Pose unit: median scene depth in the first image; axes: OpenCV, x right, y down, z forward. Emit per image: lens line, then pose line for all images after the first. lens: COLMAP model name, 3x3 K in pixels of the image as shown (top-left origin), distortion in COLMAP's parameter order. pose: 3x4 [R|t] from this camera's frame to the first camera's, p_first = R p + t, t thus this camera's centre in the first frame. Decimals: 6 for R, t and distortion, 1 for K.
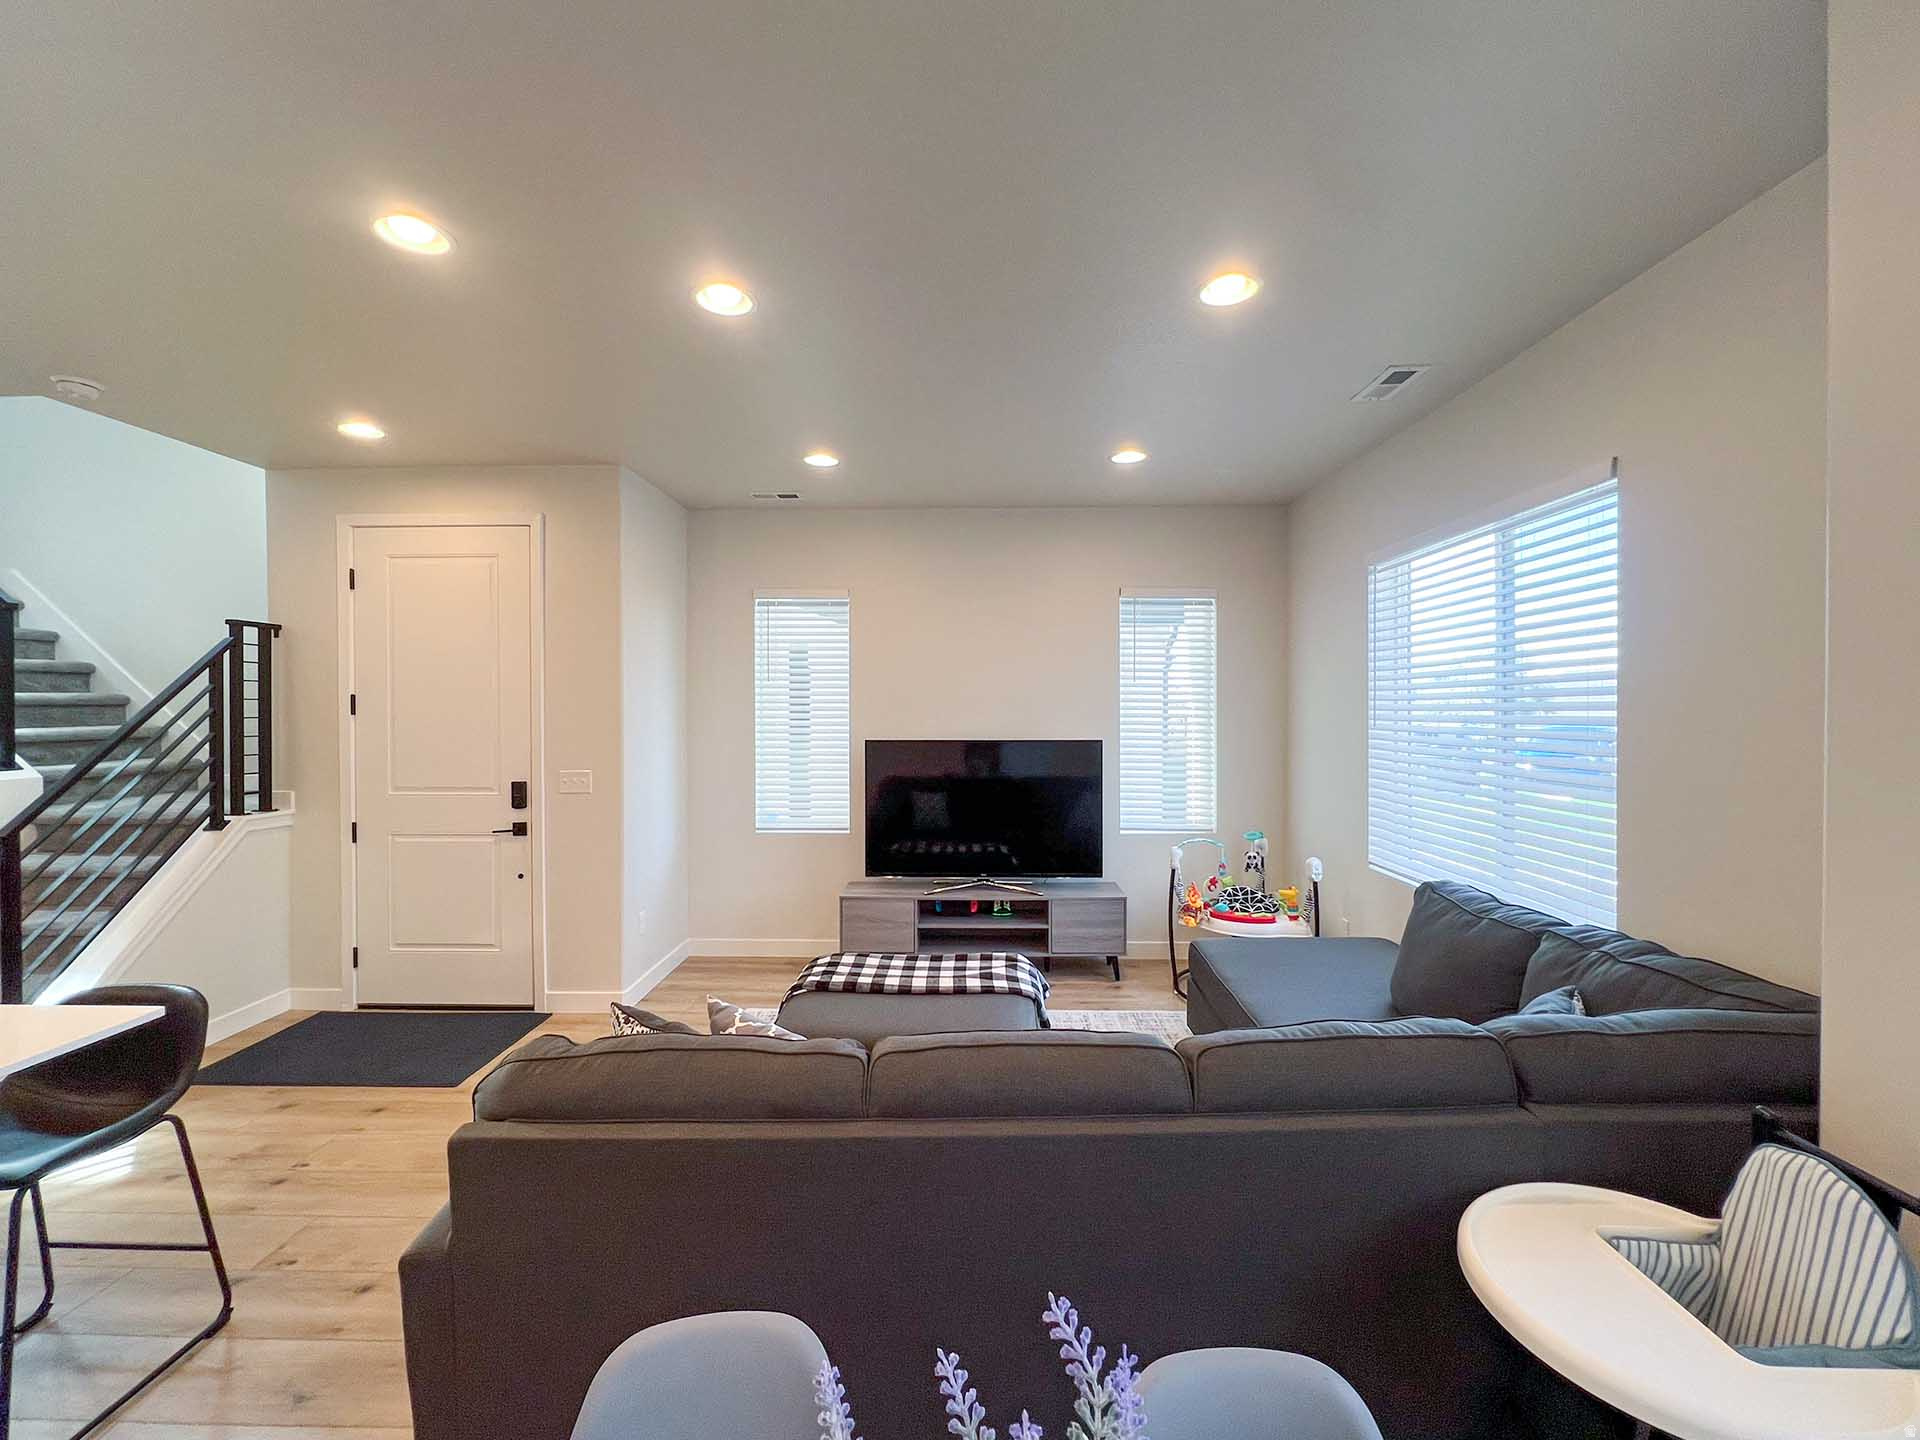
lens RADIAL K [[802.9, 0, 960.0], [0, 802.9, 720.0], [0, 0, 1]] dist [0.000261, 0.000177]
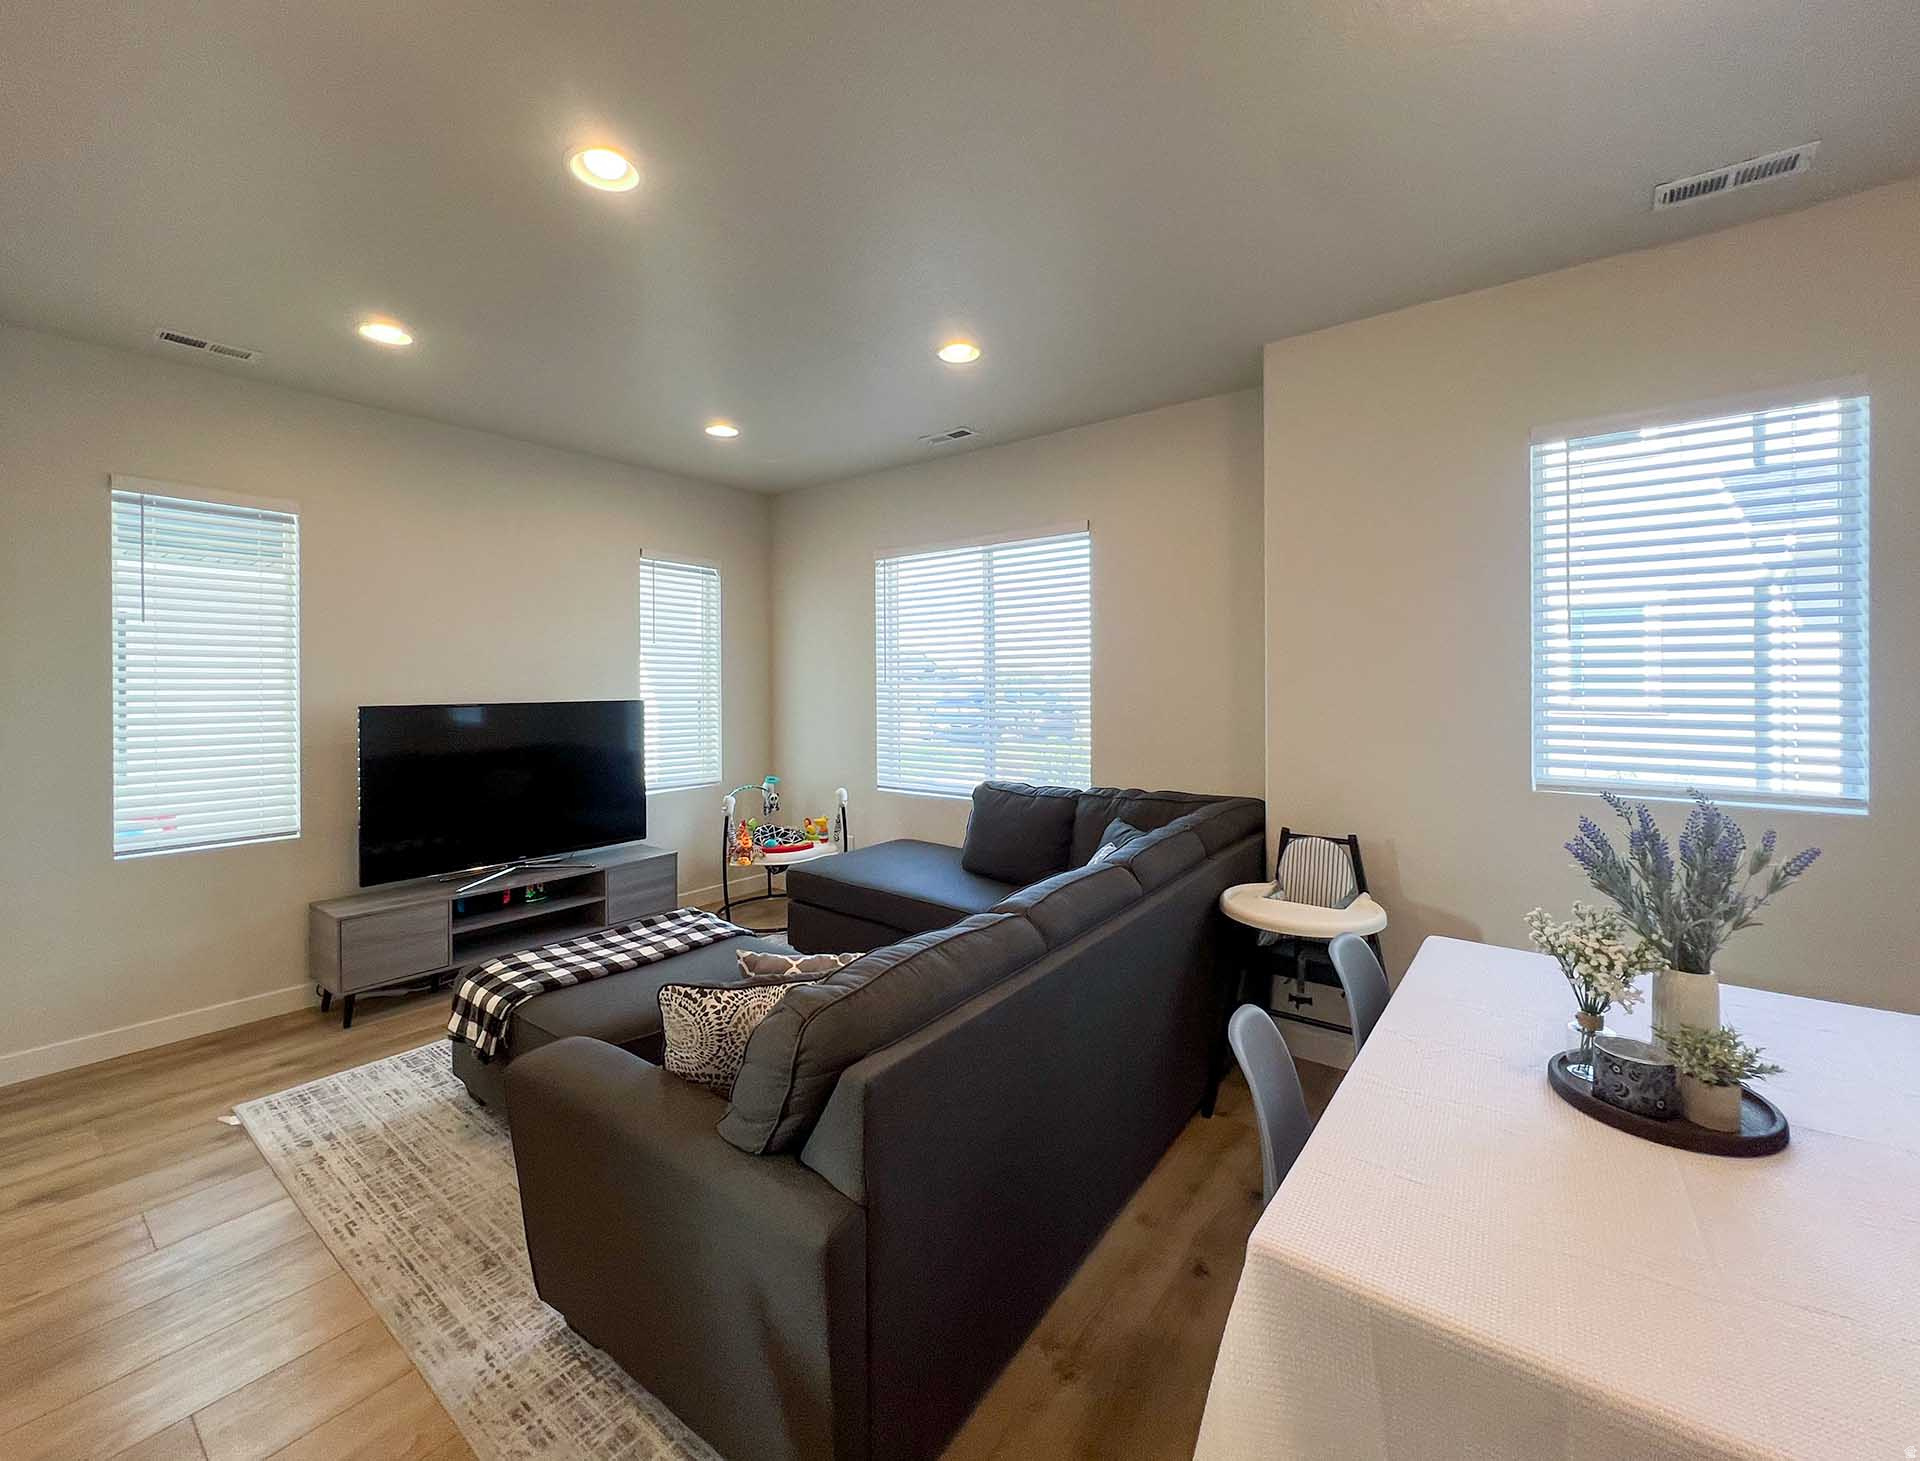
lens RADIAL K [[799.1, 0, 941.1], [0, 799.1, 689.7], [0, 0, 1]] dist [-0.000632, -0.000049]
pose [[0.600258, -0.007983, 0.799767, -0.421339], [0.018035, 0.999831, -0.003556, 0.023497], [-0.799603, 0.016558, 0.600301, 0.119122]]
